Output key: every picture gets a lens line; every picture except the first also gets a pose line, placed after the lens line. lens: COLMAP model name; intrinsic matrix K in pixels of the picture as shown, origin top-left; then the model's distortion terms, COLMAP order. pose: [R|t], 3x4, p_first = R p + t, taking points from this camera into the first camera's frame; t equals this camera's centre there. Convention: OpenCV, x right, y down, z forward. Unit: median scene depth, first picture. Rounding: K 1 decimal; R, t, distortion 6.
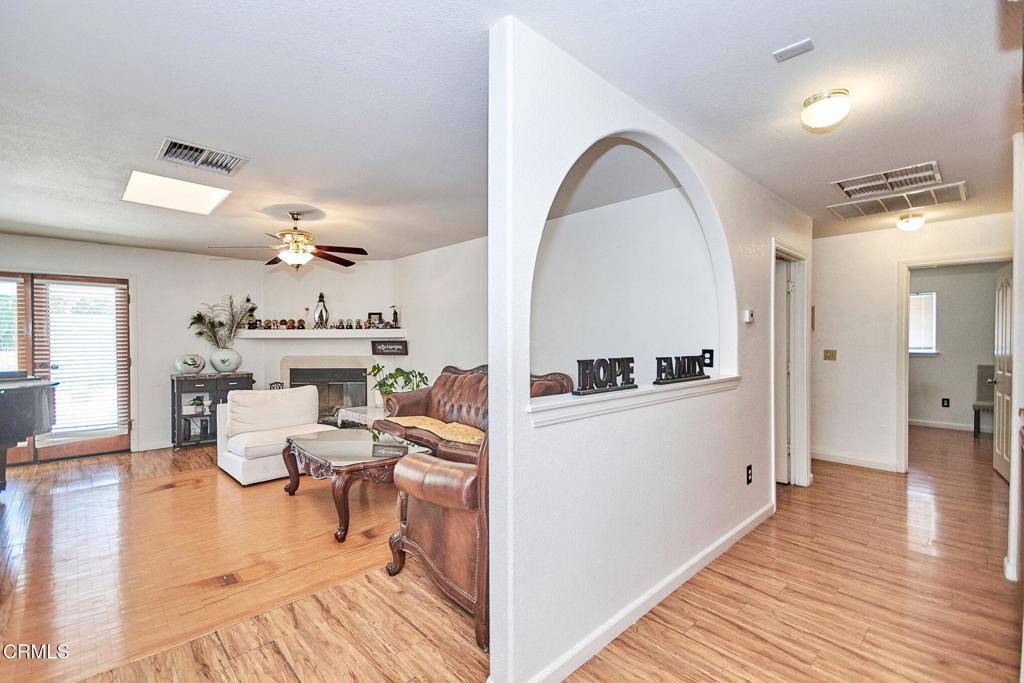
lens RADIAL K [[454.3, 0, 517.9], [0, 454.3, 348.3], [0, 0, 1]] dist [0.000625, -0.000174]
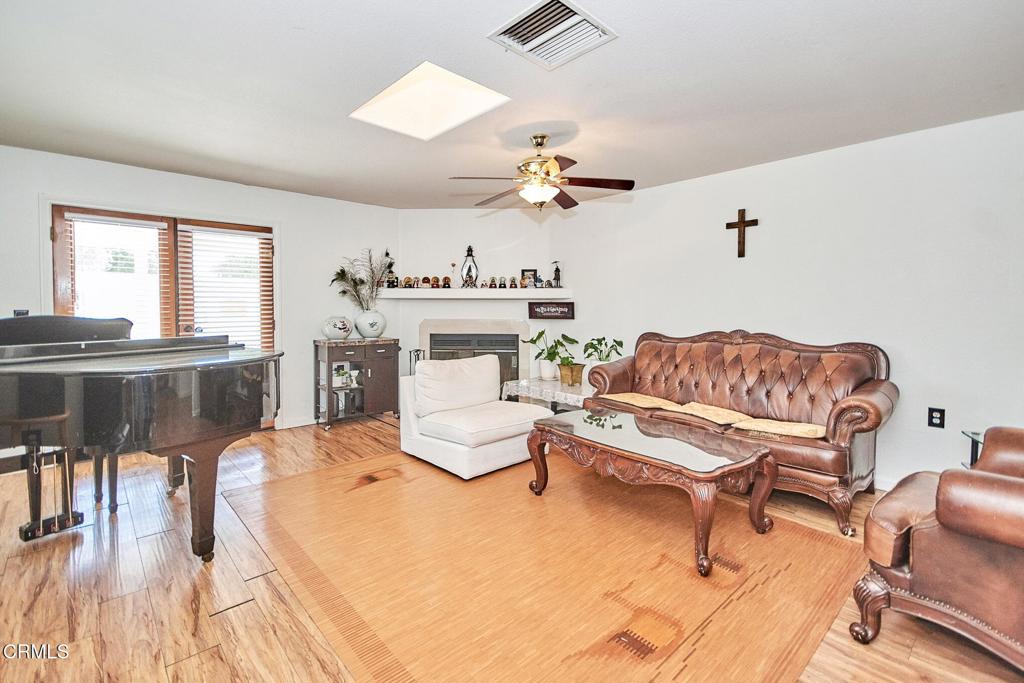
lens RADIAL K [[462.8, 0, 515.9], [0, 462.8, 327.8], [0, 0, 1]] dist [0.009645, -0.000213]
pose [[0.999537, 0.007783, -0.029413, -0.326227], [-0.006802, 0.999422, 0.033297, 0.002972], [0.029655, -0.033082, 0.999013, 0.125297]]
